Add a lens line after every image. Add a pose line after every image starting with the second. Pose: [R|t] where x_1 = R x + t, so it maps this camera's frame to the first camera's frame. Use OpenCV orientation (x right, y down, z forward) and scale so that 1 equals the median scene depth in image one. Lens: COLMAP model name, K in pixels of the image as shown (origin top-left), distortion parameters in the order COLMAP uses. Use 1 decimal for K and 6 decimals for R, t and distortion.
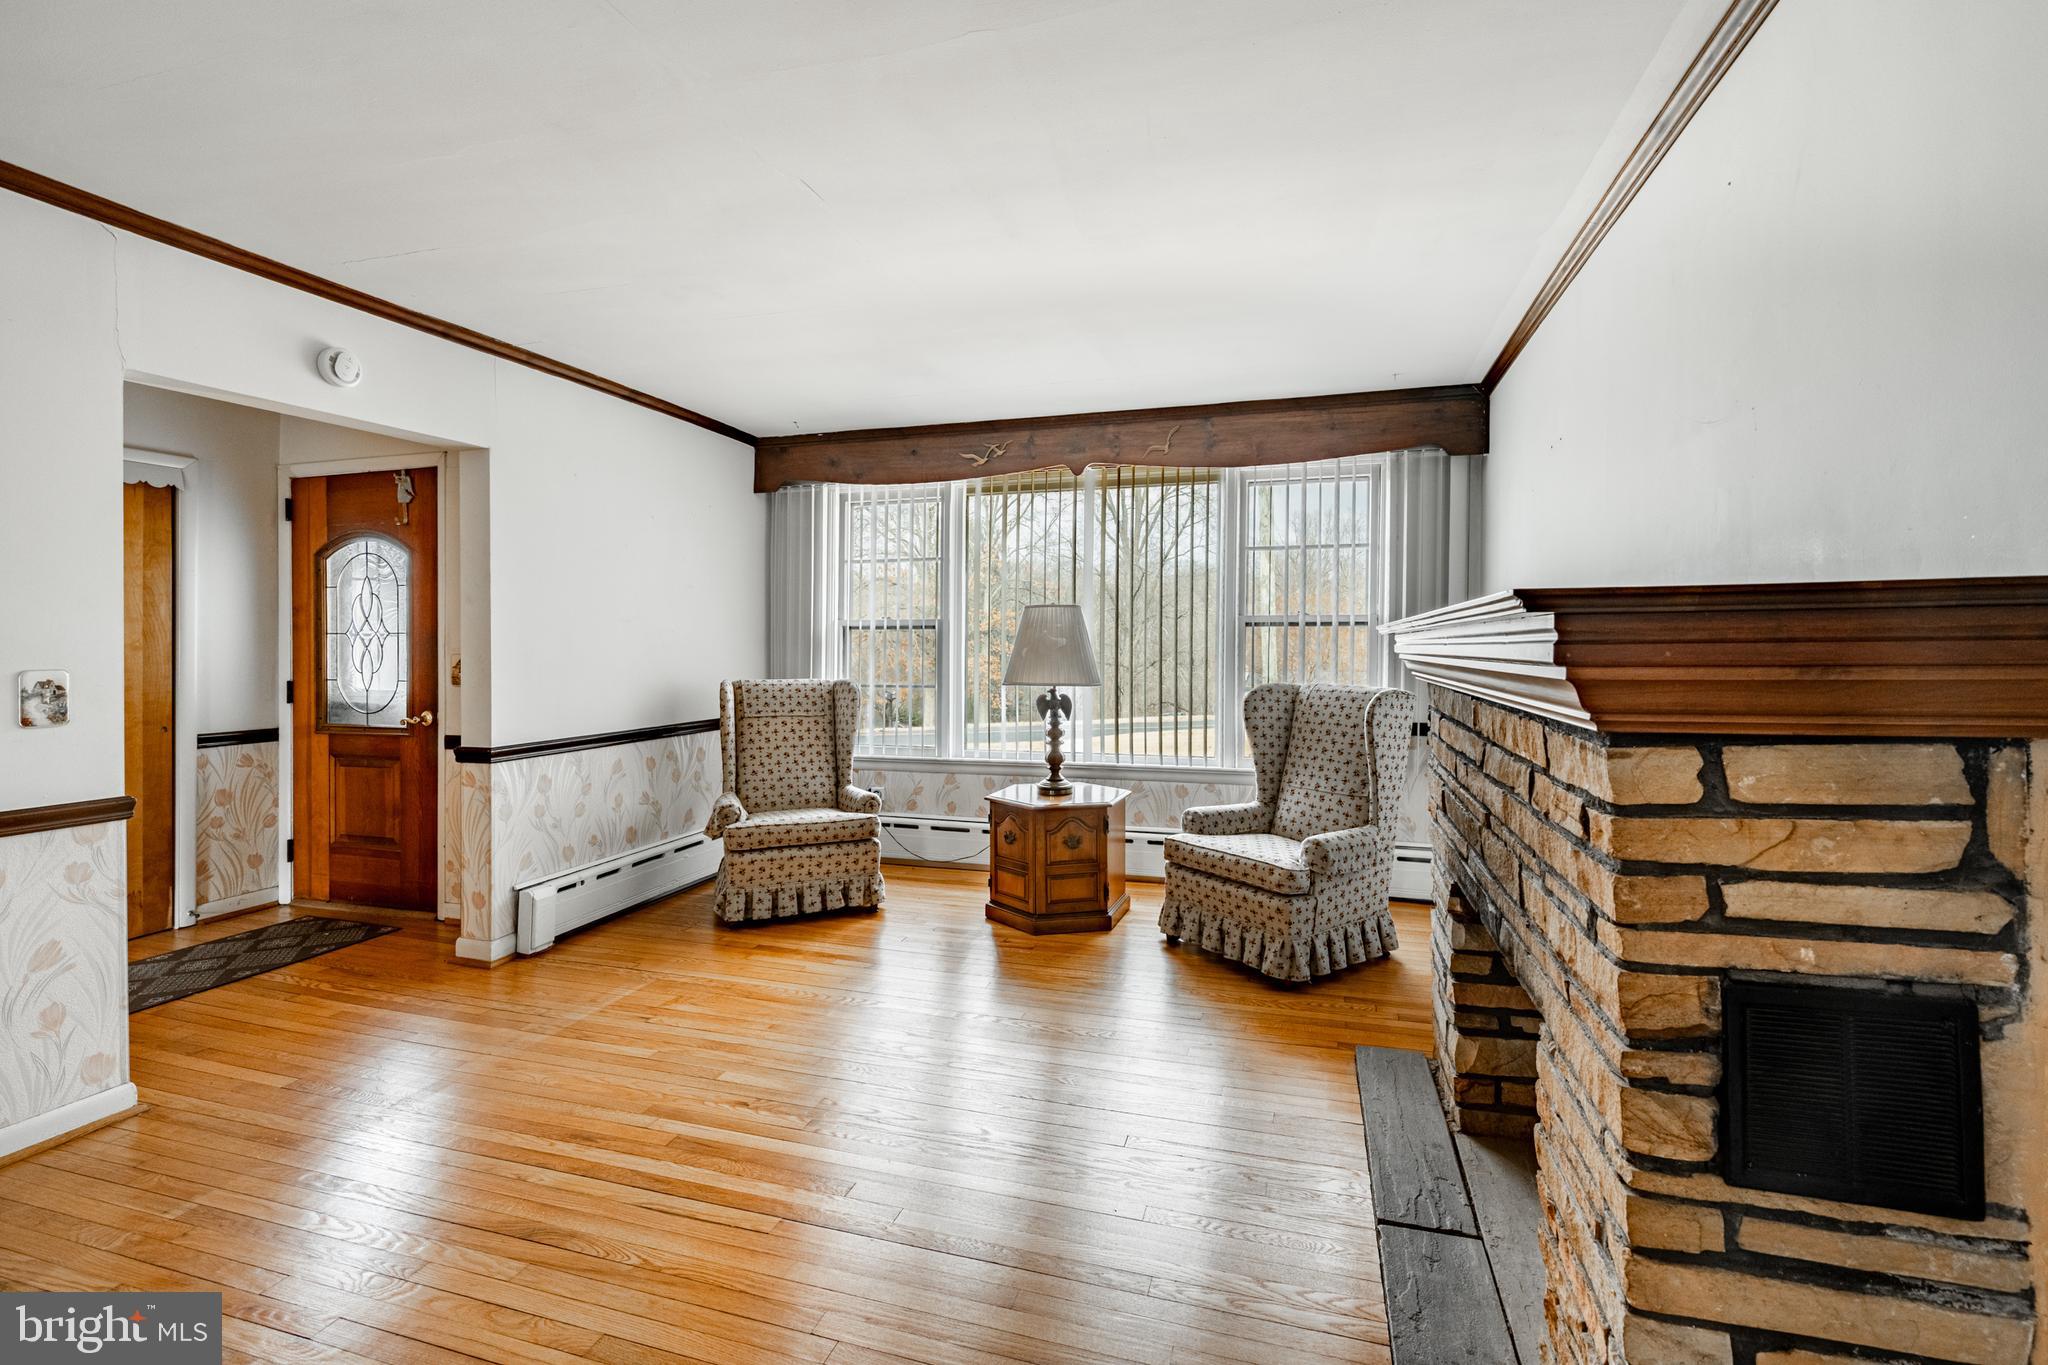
lens RADIAL K [[931.7, 0, 1016.6], [0, 931.7, 678.4], [0, 0, 1]] dist [-0.000677, 0.001008]
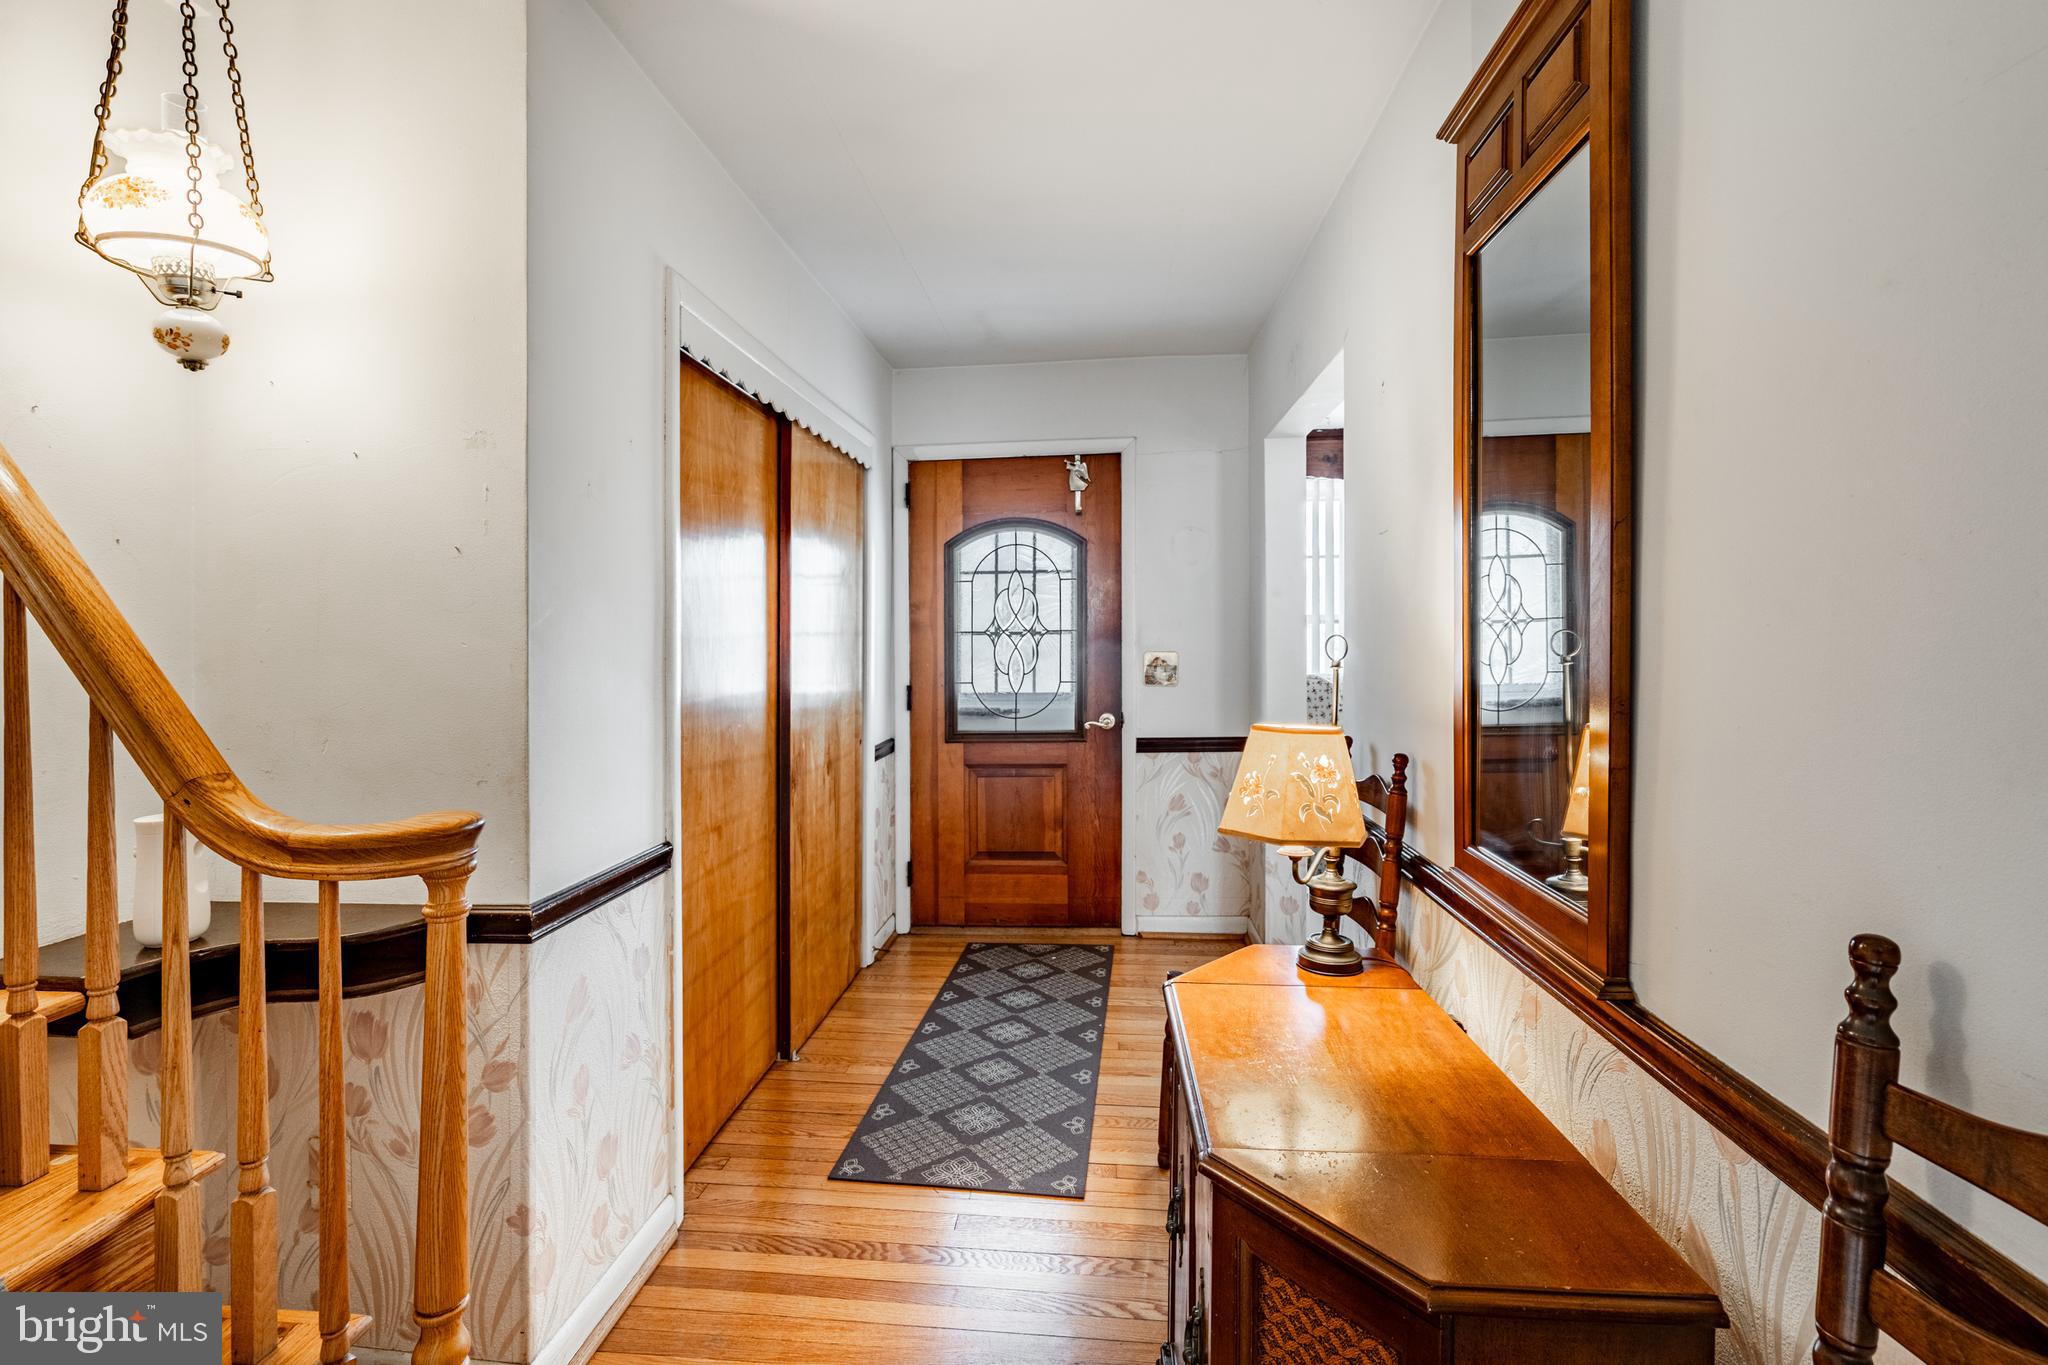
lens RADIAL K [[931.7, 0, 1023.5], [0, 931.7, 669.5], [0, 0, 1]] dist [-0.000677, 0.001008]
pose [[0.974698, -0.017109, 0.222871, -0.885254], [0.020424, 0.999712, -0.012577, 0.001322], [-0.222592, 0.016811, 0.974767, 0.099107]]
